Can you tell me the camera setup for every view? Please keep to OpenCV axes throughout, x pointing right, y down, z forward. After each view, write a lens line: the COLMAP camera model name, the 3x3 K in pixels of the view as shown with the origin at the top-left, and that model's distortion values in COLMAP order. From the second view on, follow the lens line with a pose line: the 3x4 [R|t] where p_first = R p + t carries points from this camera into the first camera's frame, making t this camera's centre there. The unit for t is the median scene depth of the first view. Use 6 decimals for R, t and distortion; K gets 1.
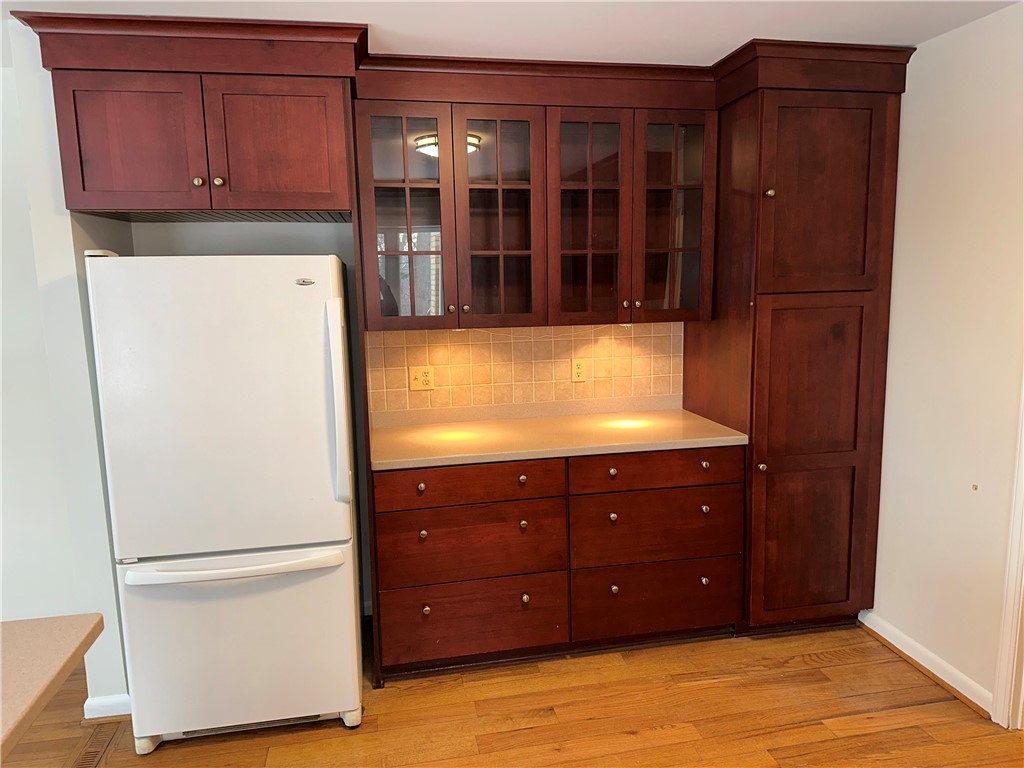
lens RADIAL K [[716.6, 0, 521.9], [0, 716.6, 389.0], [0, 0, 1]] dist [0.066542, -0.078267]
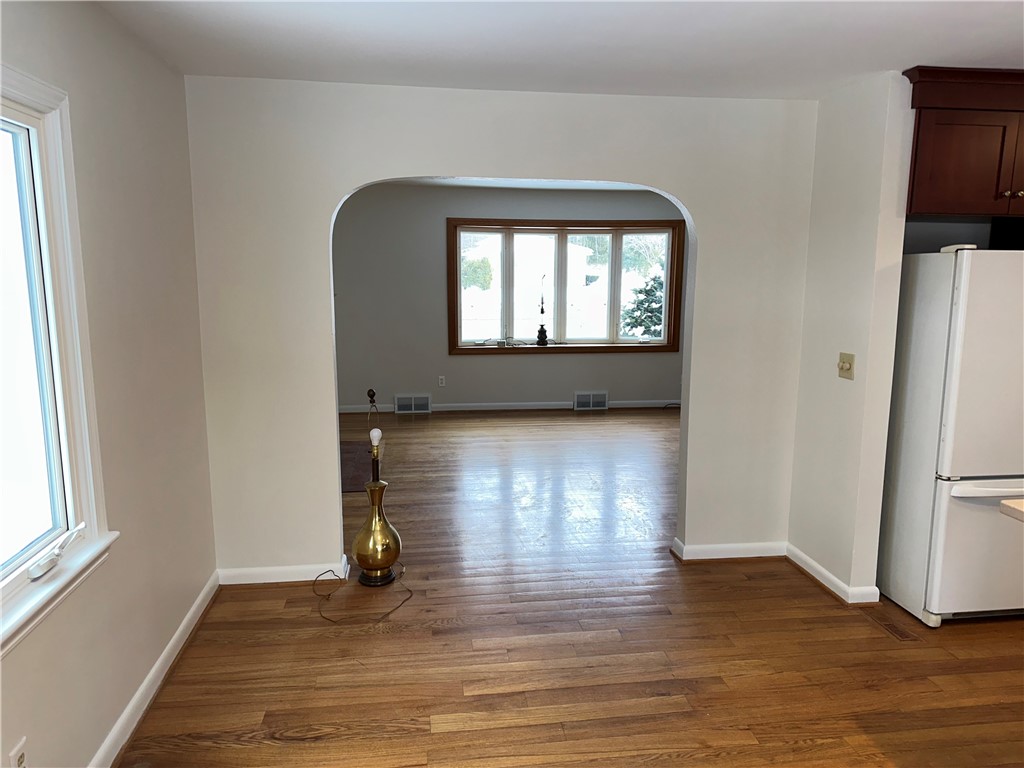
lens RADIAL K [[716.6, 0, 516.3], [0, 716.6, 383.9], [0, 0, 1]] dist [0.066542, -0.078267]
pose [[0.997300, 0.031241, -0.066461, -1.079185], [-0.031096, 0.999511, 0.003229, 0.071401], [0.066529, -0.001154, 0.997784, -0.330138]]
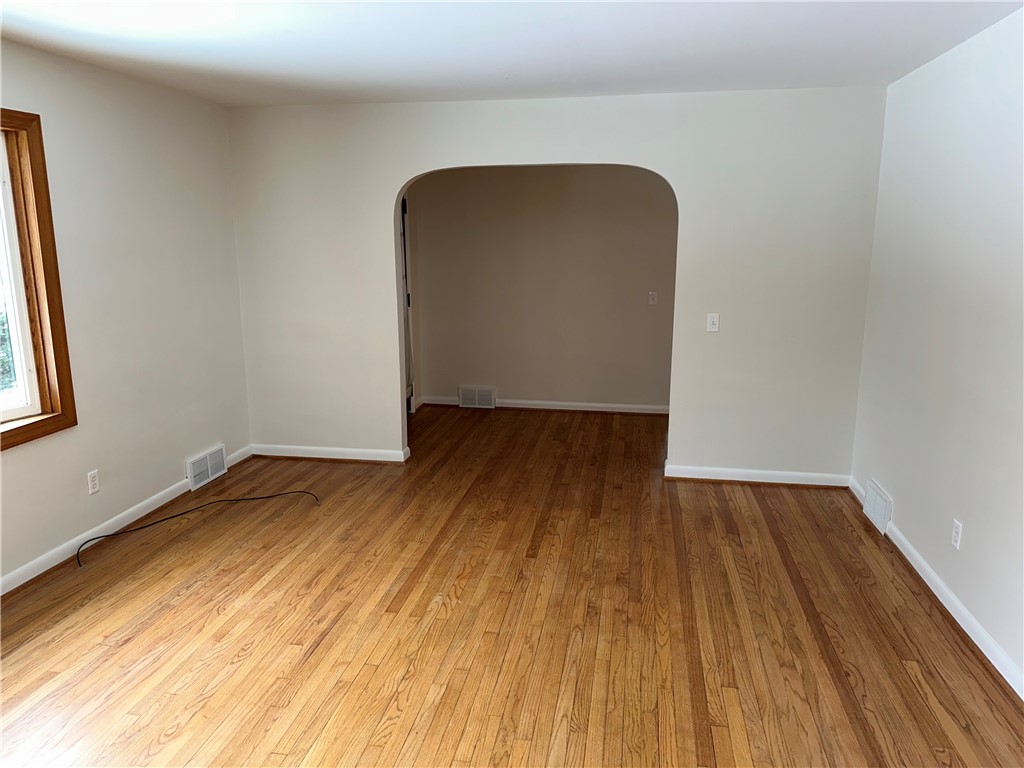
lens RADIAL K [[716.6, 0, 518.2], [0, 716.6, 375.6], [0, 0, 1]] dist [0.066542, -0.078267]
pose [[0.364323, -0.165196, 0.916504, -1.495435], [0.140194, 0.982655, 0.121391, -0.205529], [-0.920660, 0.084263, 0.381163, 1.444225]]
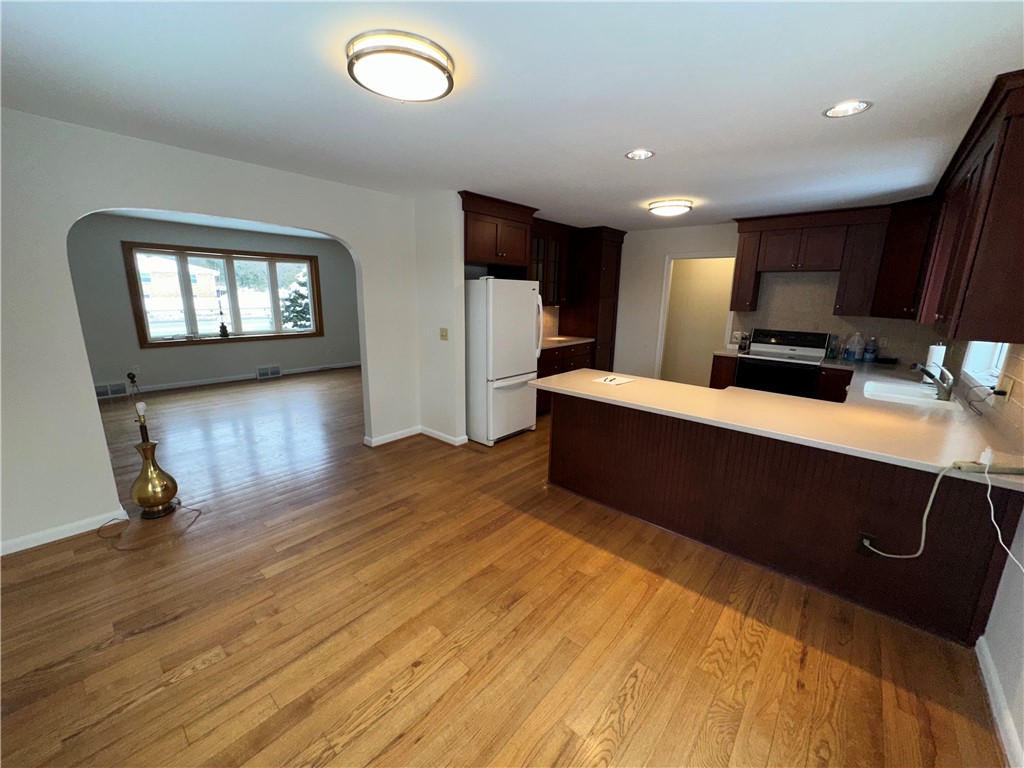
lens RADIAL K [[407.8, 0, 511.7], [0, 407.8, 383.1], [0, 0, 1]] dist [0.003161, 0.000324]
pose [[0.796401, -0.101303, 0.596224, -1.289378], [0.062715, 0.994390, 0.085182, 0.091730], [-0.601508, -0.030447, 0.798286, -0.355222]]
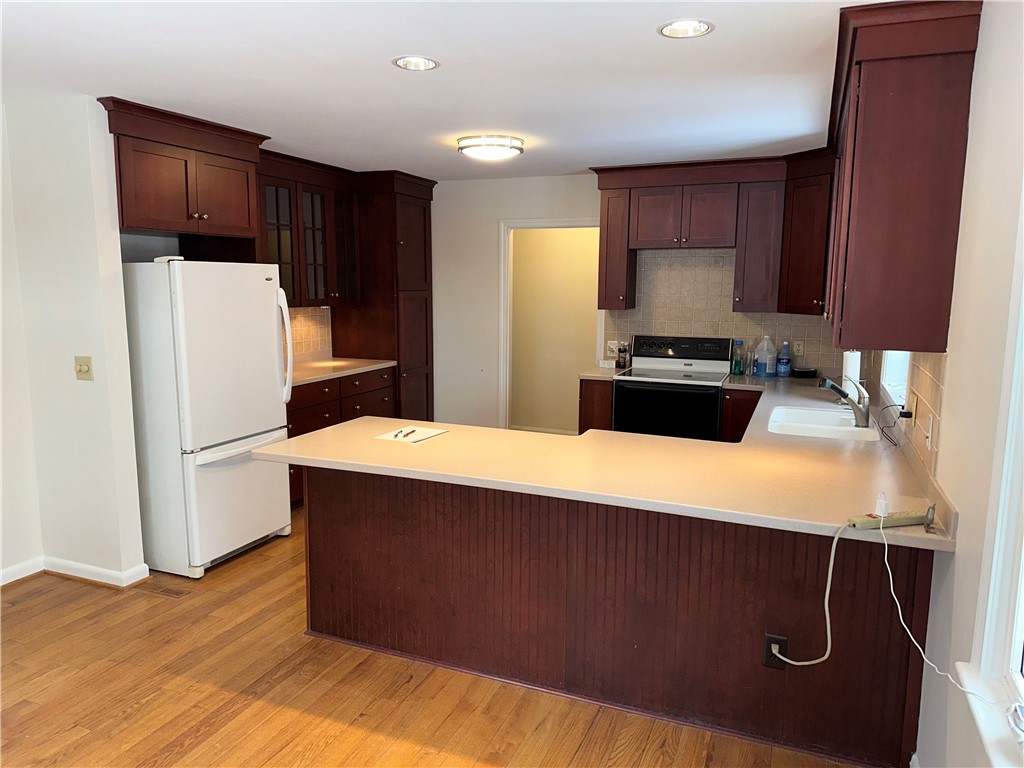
lens RADIAL K [[716.6, 0, 510.6], [0, 716.6, 386.5], [0, 0, 1]] dist [0.066542, -0.078267]
pose [[0.560087, -0.101039, 0.822249, -1.247369], [0.111479, 0.992699, 0.046049, 0.084855], [-0.820899, 0.065872, 0.567261, -0.420529]]
